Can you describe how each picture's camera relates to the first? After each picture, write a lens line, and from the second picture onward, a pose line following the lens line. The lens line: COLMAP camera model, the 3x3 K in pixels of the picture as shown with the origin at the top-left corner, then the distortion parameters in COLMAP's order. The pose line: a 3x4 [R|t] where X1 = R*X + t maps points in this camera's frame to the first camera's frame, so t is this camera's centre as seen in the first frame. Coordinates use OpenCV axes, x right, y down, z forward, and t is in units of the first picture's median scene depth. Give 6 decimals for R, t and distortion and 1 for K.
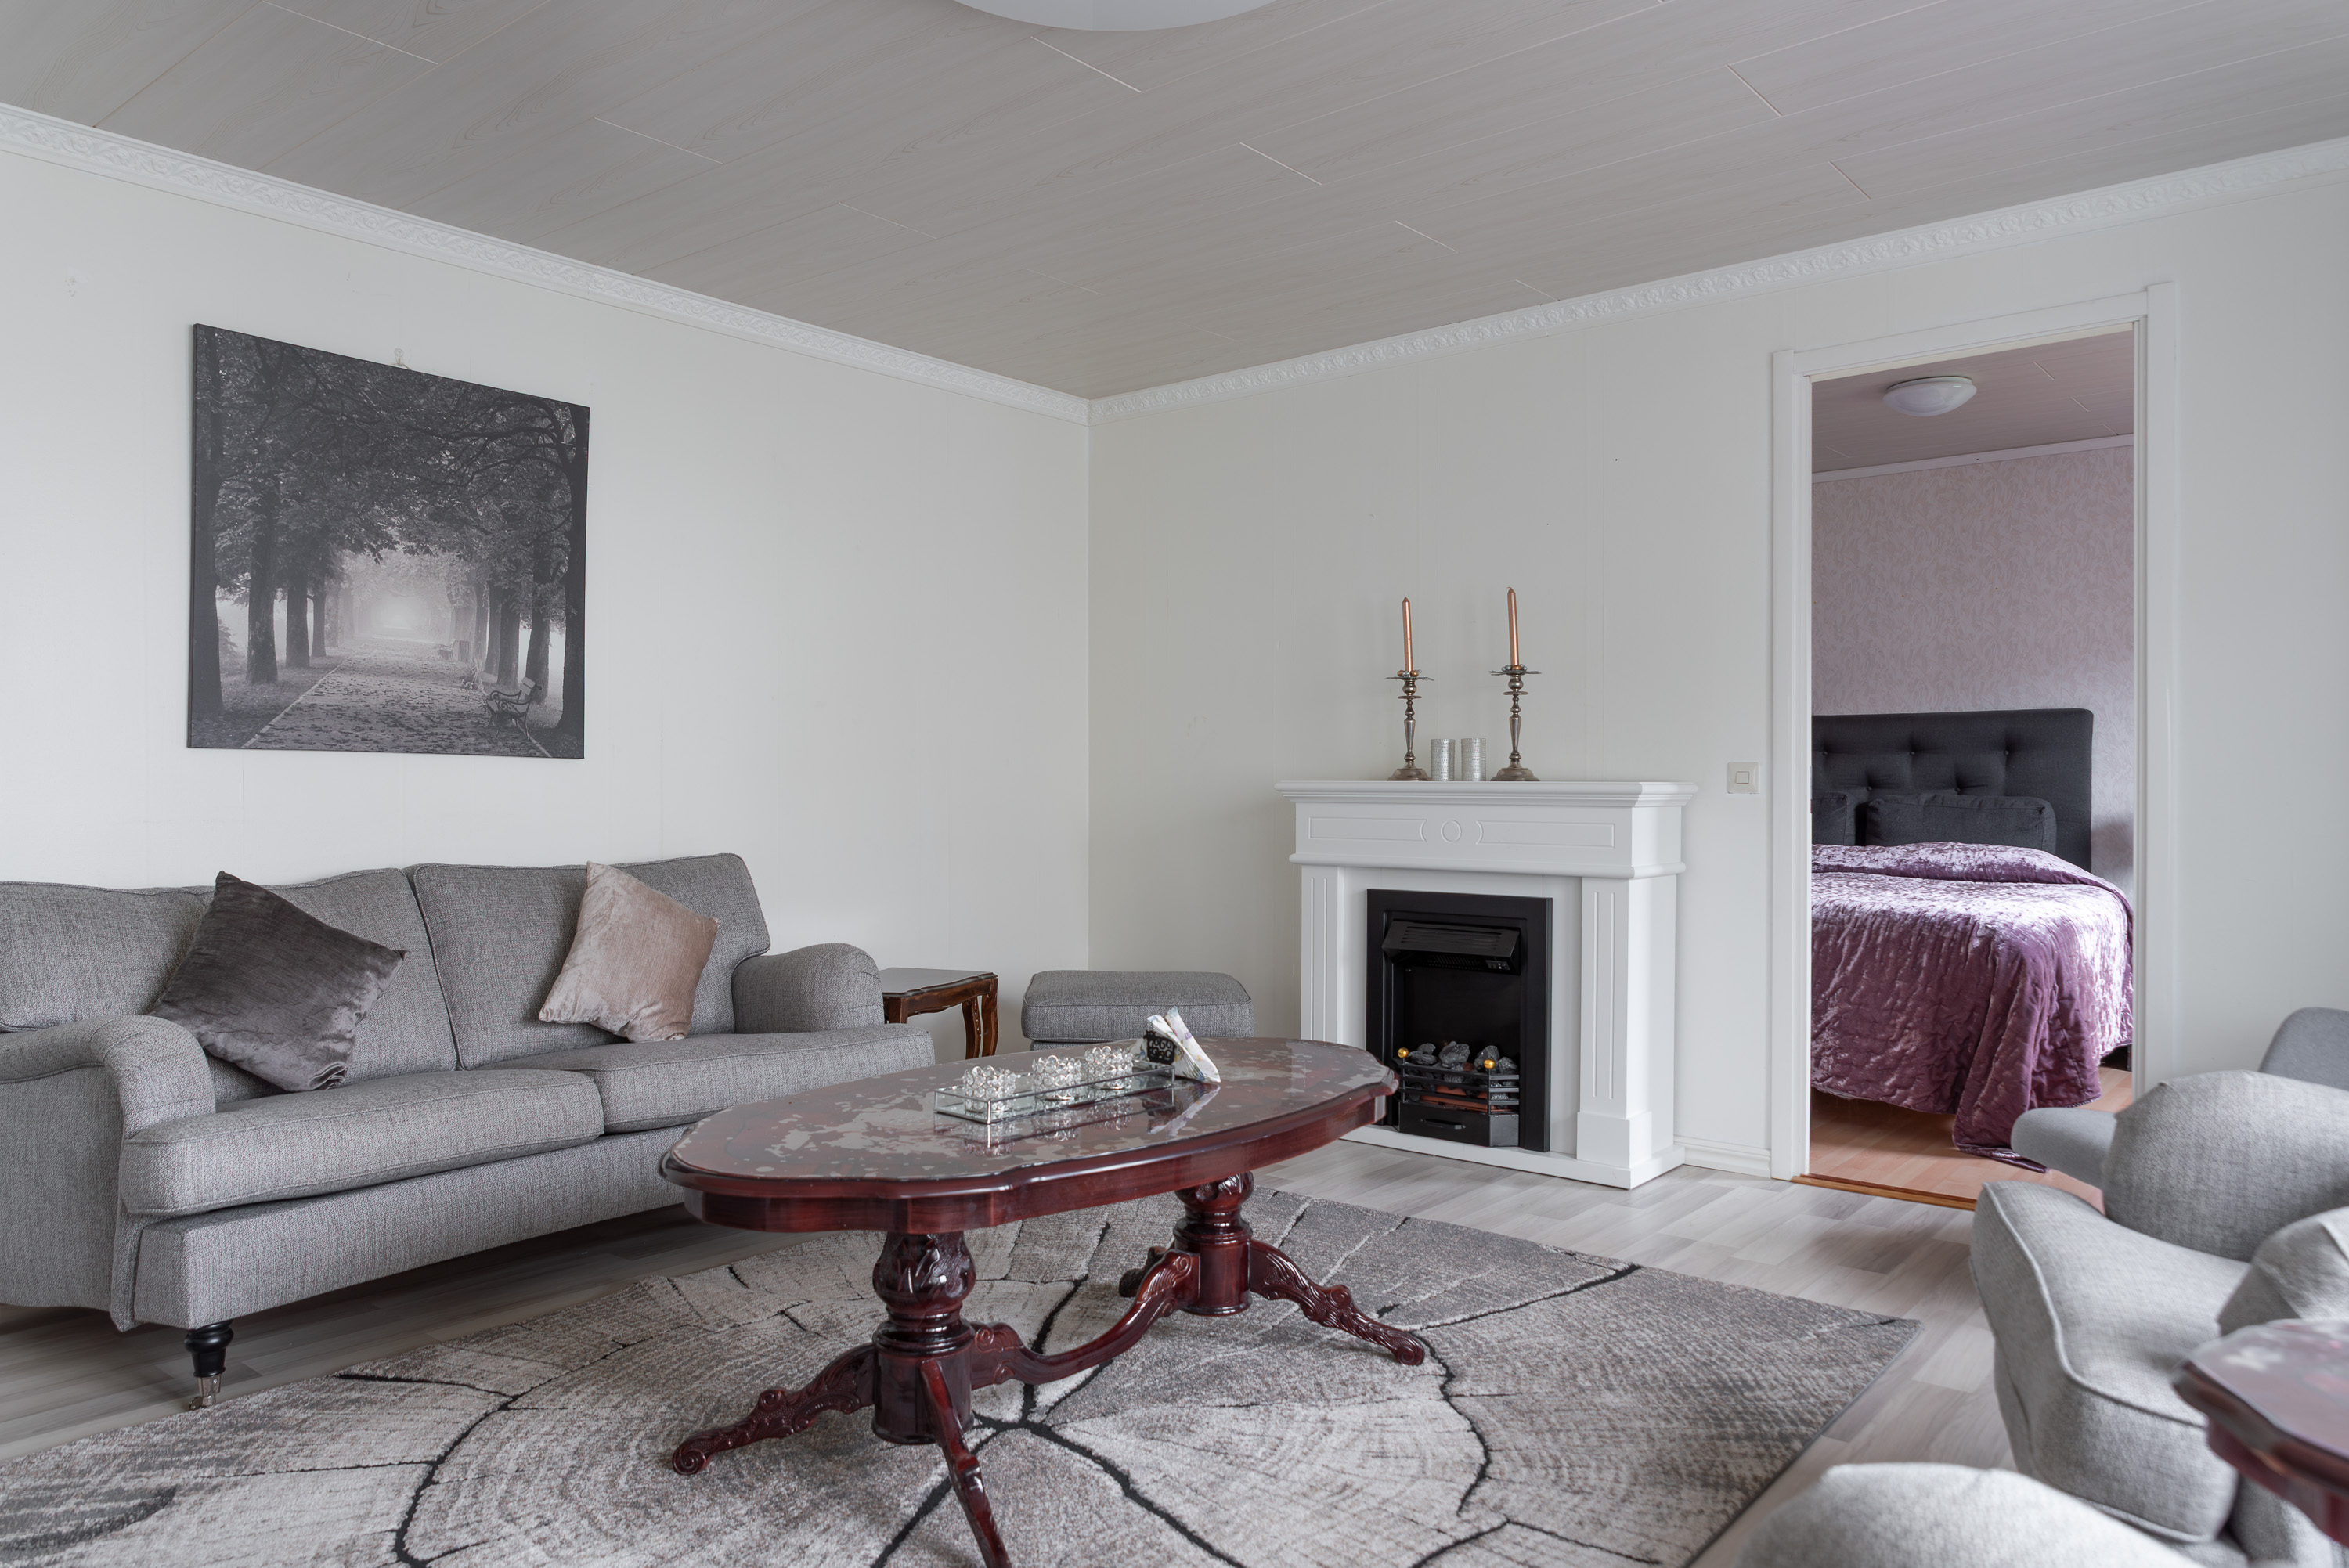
lens RADIAL K [[1584.9, 0, 1184.2], [0, 1584.9, 796.2], [0, 0, 1]] dist [0.003360, -0.008329]
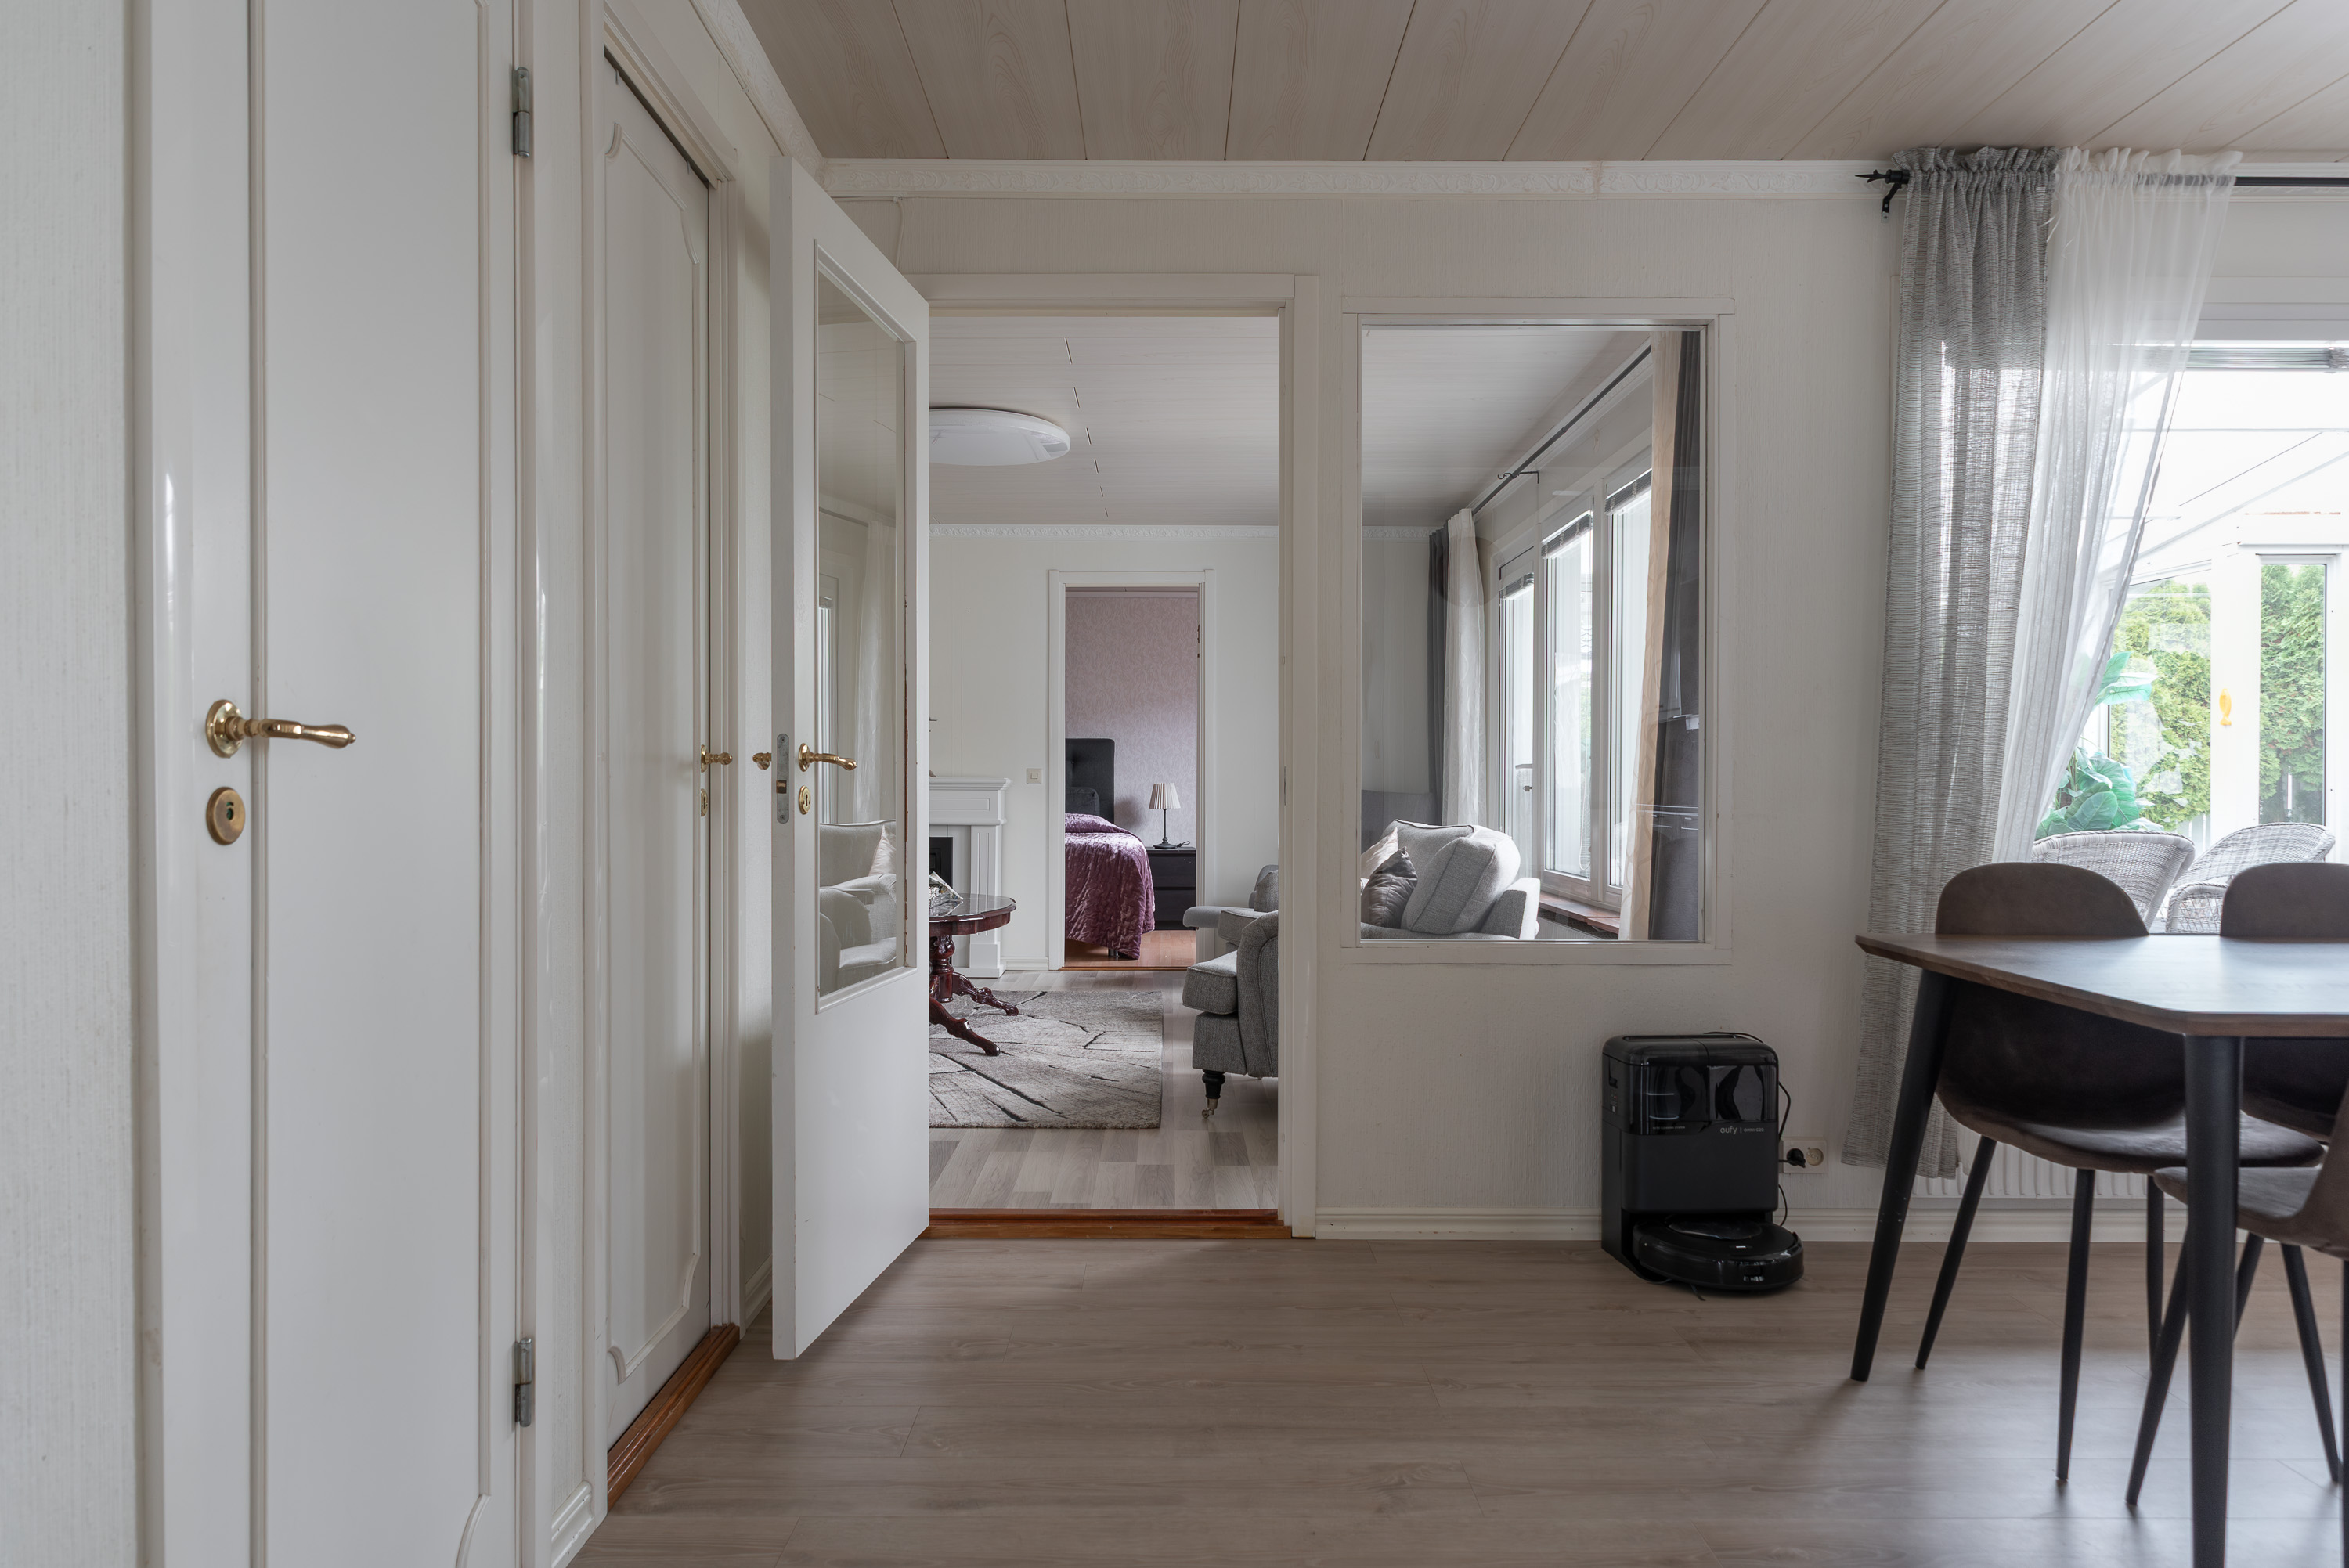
lens RADIAL K [[1584.9, 0, 1169.9], [0, 1584.9, 812.9], [0, 0, 1]] dist [0.003360, -0.008329]
pose [[0.775195, -0.010459, 0.631635, -0.809361], [0.003302, 0.999916, 0.012505, 0.010766], [-0.631713, -0.007608, 0.775165, -0.697387]]
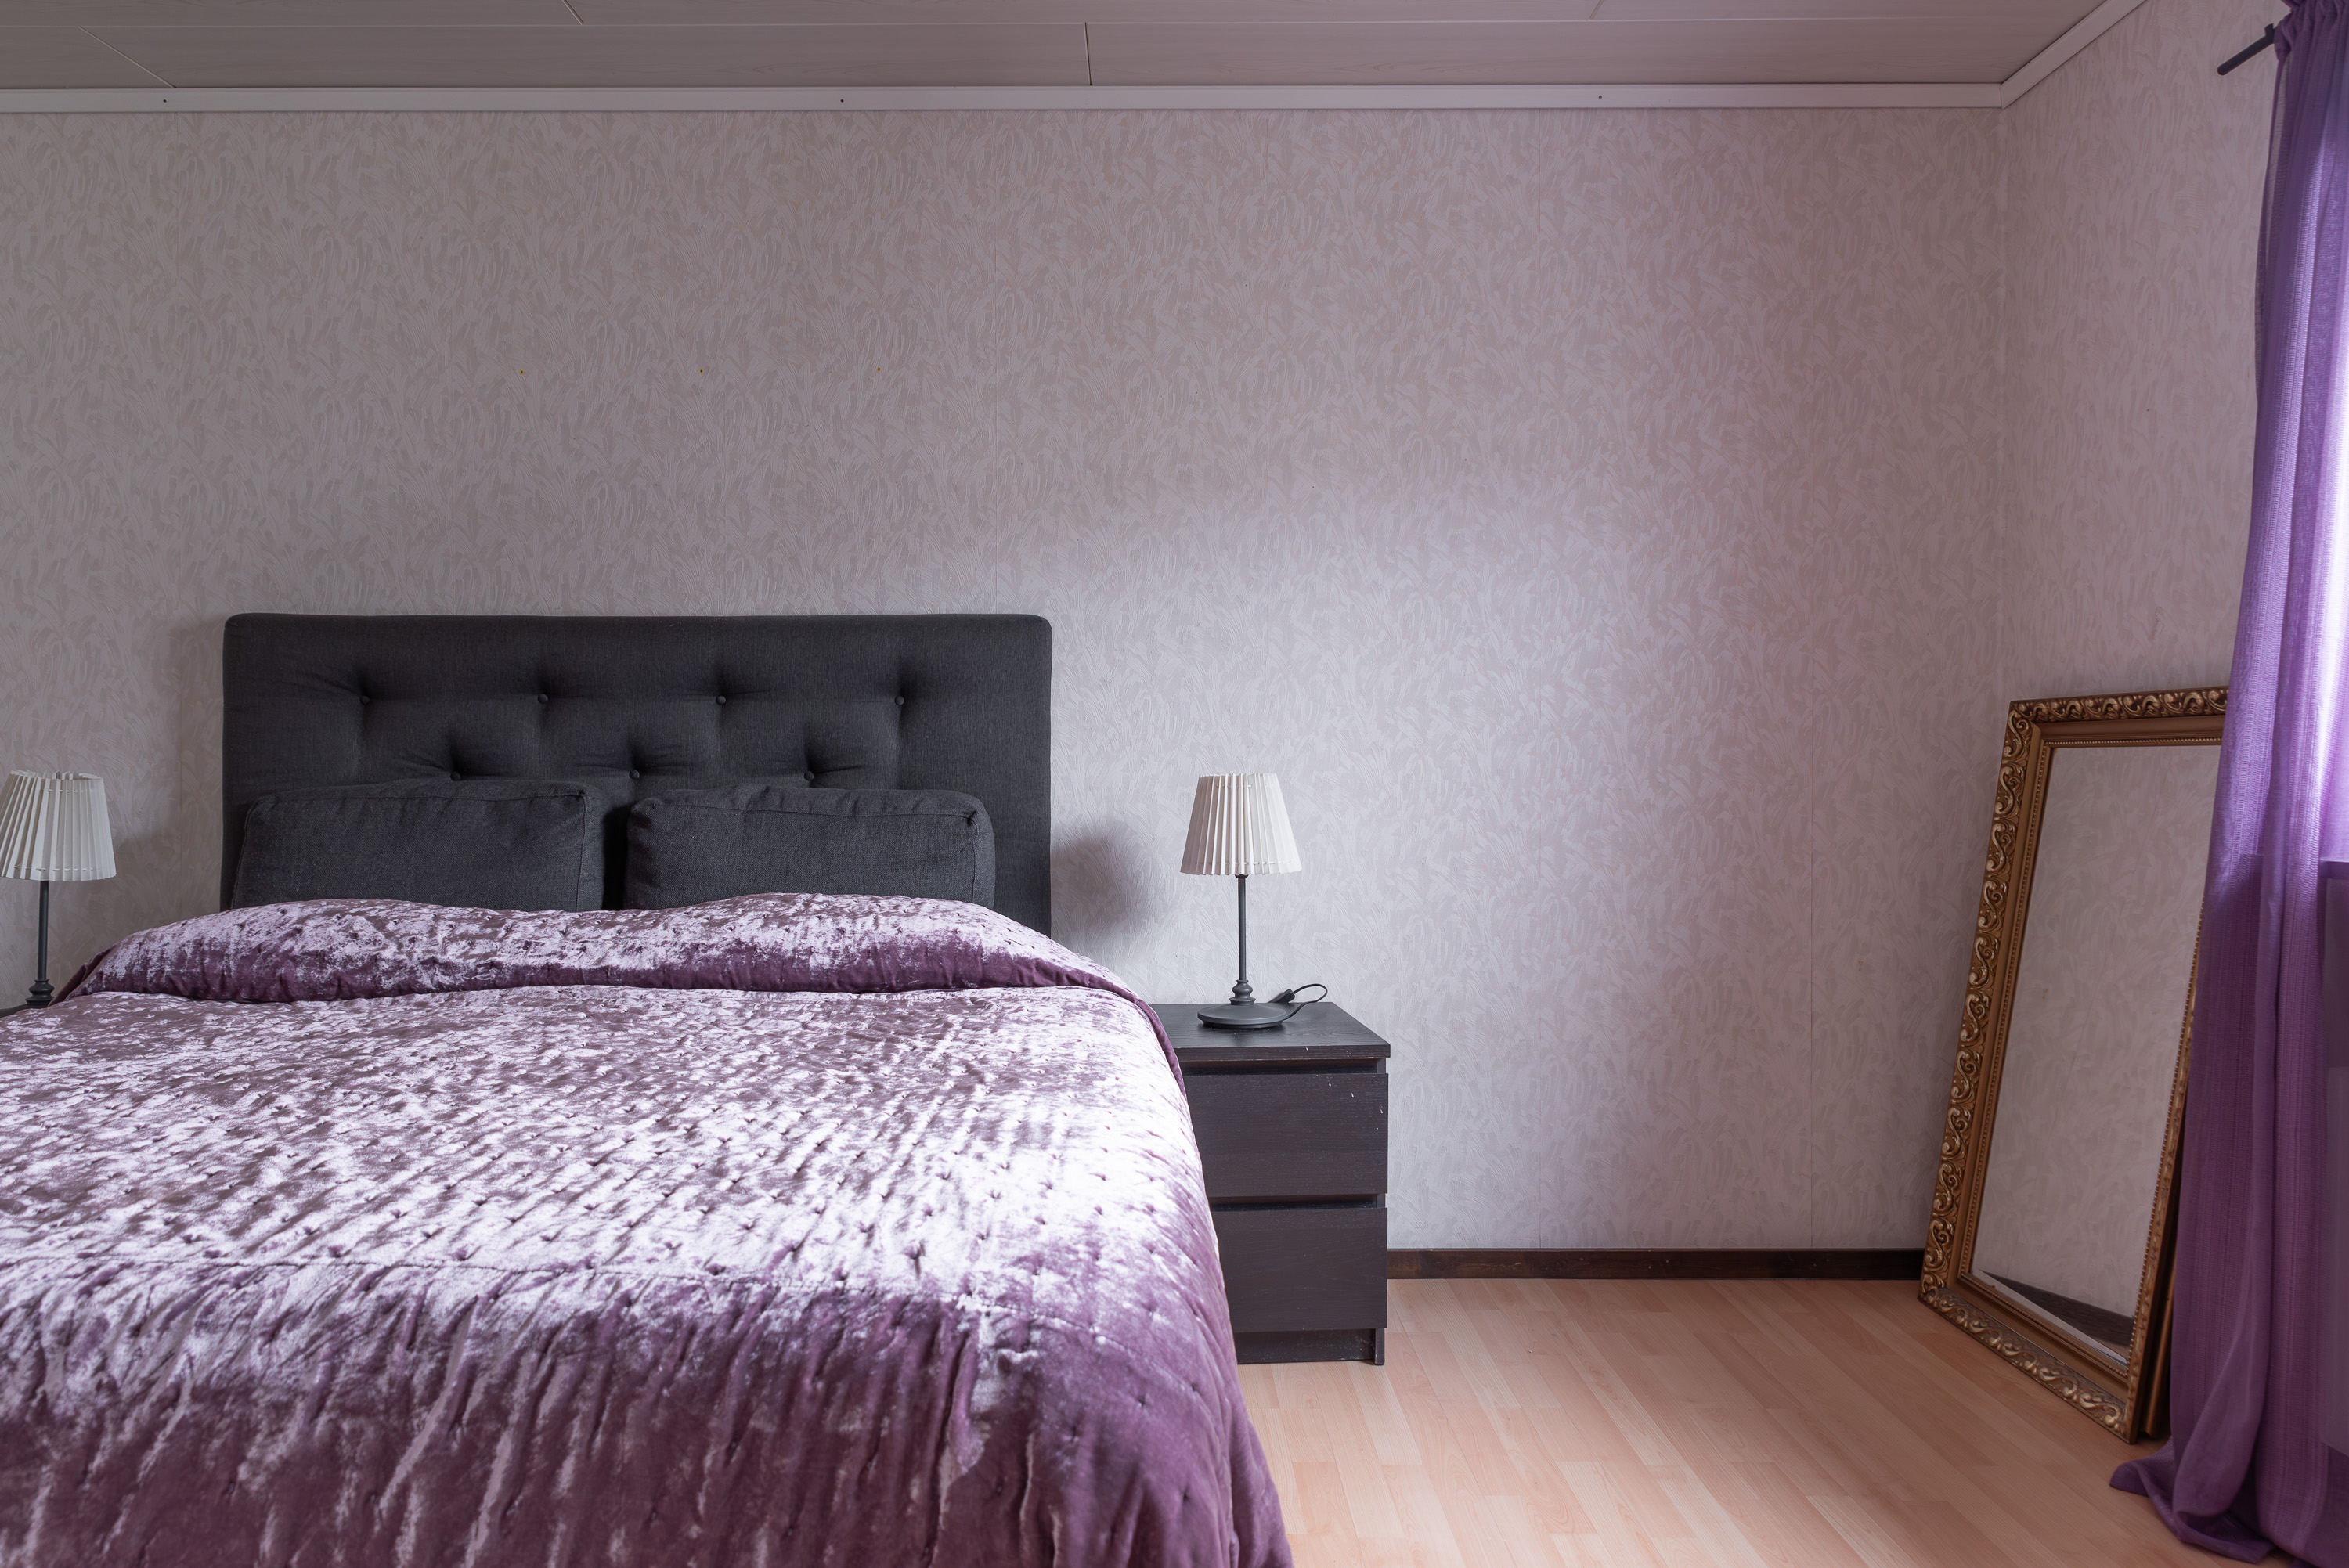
lens RADIAL K [[1584.9, 0, 1121.8], [0, 1584.9, 779.2], [0, 0, 1]] dist [0.003360, -0.008329]
pose [[0.782197, -0.005375, 0.623007, 0.410808], [0.006579, 0.999978, 0.000367, -0.004405], [-0.622996, 0.003812, 0.782216, 0.885006]]
